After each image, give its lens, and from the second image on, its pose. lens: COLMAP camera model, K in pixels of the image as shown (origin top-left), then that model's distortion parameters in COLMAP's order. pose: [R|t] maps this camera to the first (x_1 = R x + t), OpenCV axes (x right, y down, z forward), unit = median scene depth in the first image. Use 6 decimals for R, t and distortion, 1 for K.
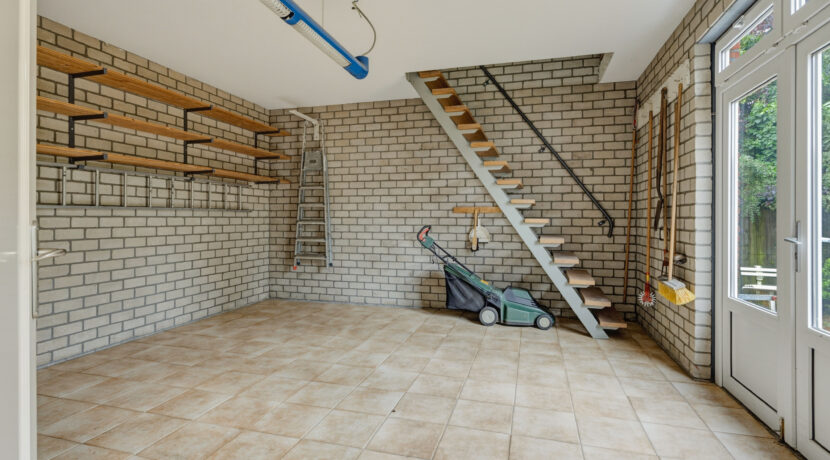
lens RADIAL K [[404.9, 0, 422.2], [0, 404.9, 222.9], [0, 0, 1]] dist [-0.004593, -0.000740]
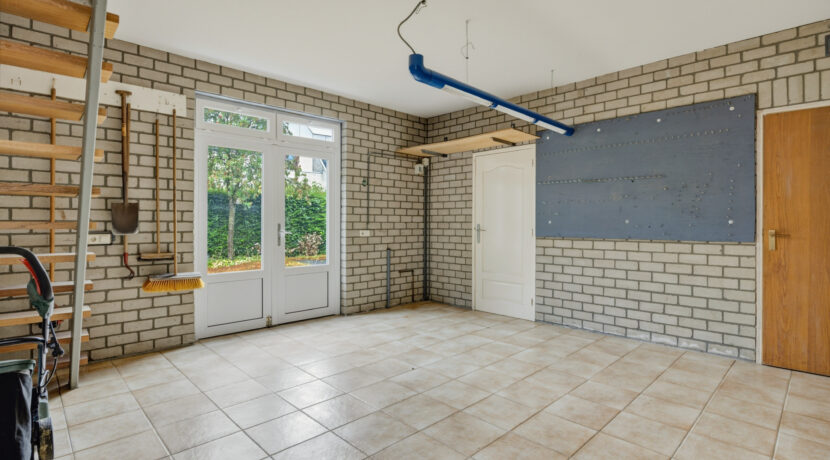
lens RADIAL K [[404.9, 0, 422.2], [0, 404.9, 222.9], [0, 0, 1]] dist [-0.004593, -0.000740]
pose [[-0.867557, 0.000398, 0.497338, -0.716361], [0.001849, 0.999995, 0.002425, -0.011987], [-0.497335, 0.003023, -0.867554, 2.027366]]
